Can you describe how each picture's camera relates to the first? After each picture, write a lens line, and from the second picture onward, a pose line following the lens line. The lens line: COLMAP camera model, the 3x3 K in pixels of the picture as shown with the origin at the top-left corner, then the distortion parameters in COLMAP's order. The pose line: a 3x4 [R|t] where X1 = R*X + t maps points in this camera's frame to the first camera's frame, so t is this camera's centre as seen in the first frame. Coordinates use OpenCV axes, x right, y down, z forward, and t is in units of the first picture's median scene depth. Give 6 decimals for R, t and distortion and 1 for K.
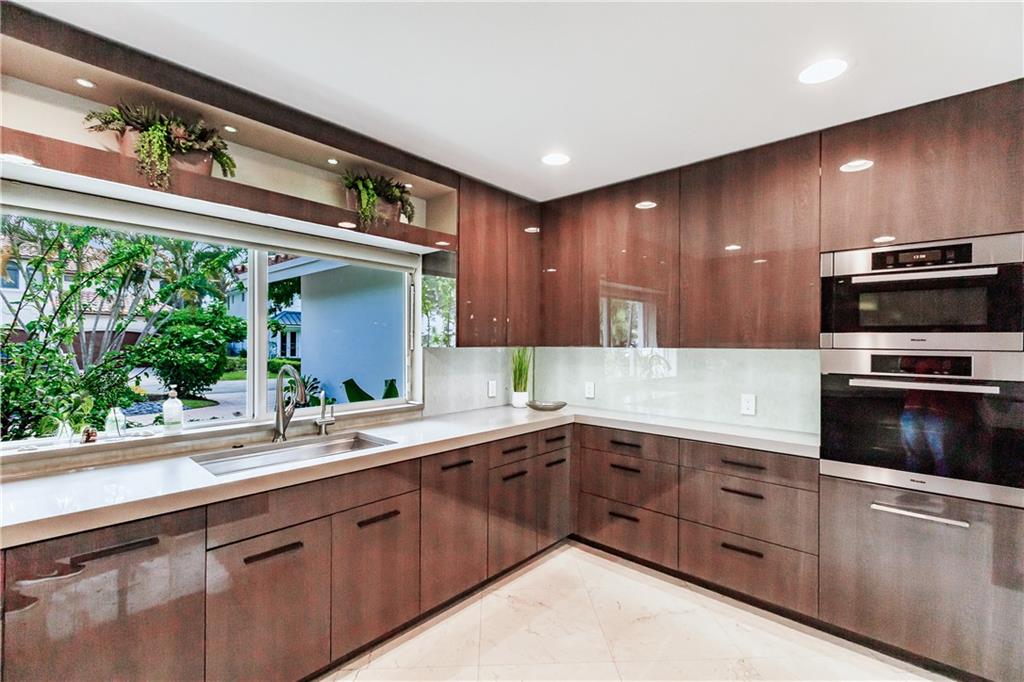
lens RADIAL K [[463.2, 0, 517.6], [0, 463.2, 347.0], [0, 0, 1]] dist [-0.003011, -0.002612]
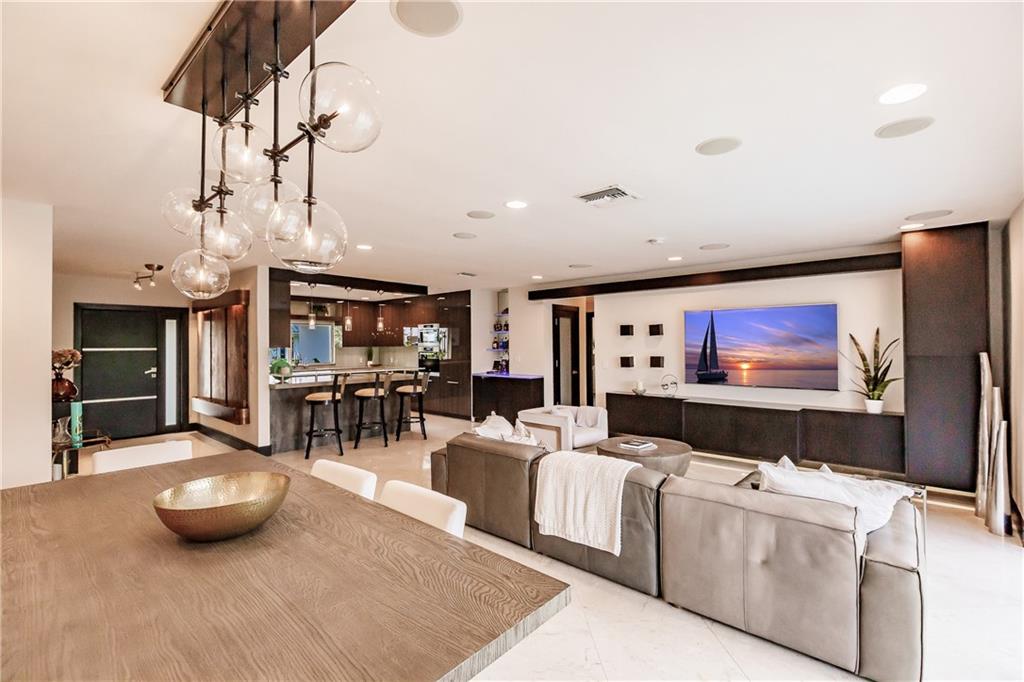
lens RADIAL K [[463.2, 0, 506.0], [0, 463.2, 342.2], [0, 0, 1]] dist [-0.003011, -0.002612]
pose [[0.999839, -0.011008, -0.014150, 1.170977], [0.010759, 0.999789, -0.017520, 0.038393], [0.014340, 0.017365, 0.999746, -2.579808]]
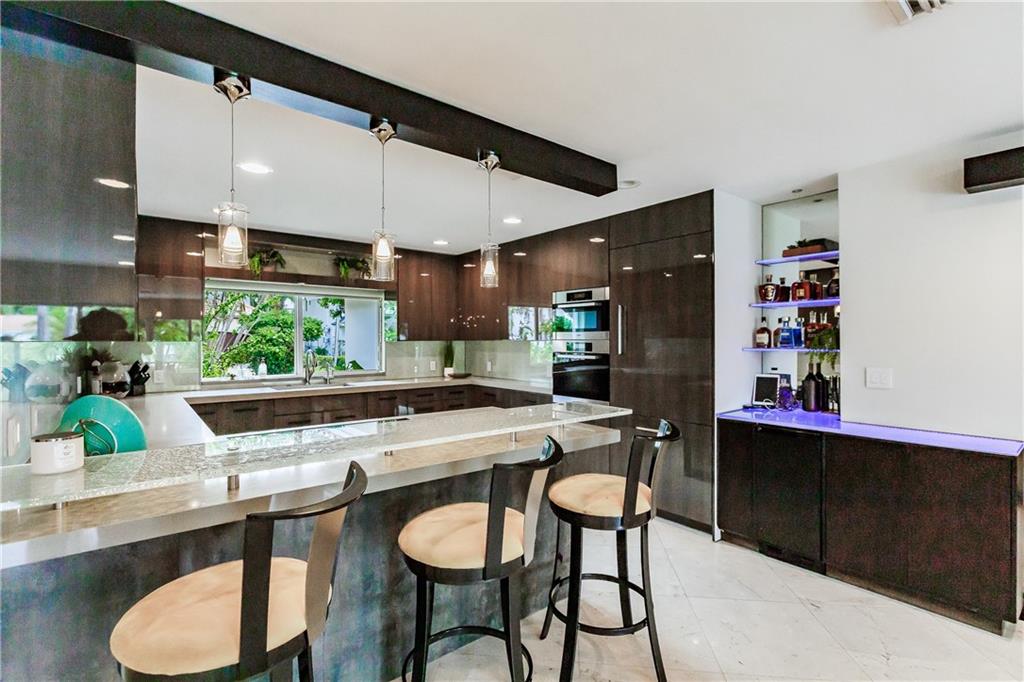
lens RADIAL K [[478.9, 0, 508.8], [0, 478.9, 338.8], [0, 0, 1]] dist [0.004752, 0.000501]
pose [[0.986431, -0.007396, -0.164010, 0.597555], [0.005100, 0.999883, -0.014416, 0.020655], [0.164098, 0.013384, 0.986353, -0.803629]]
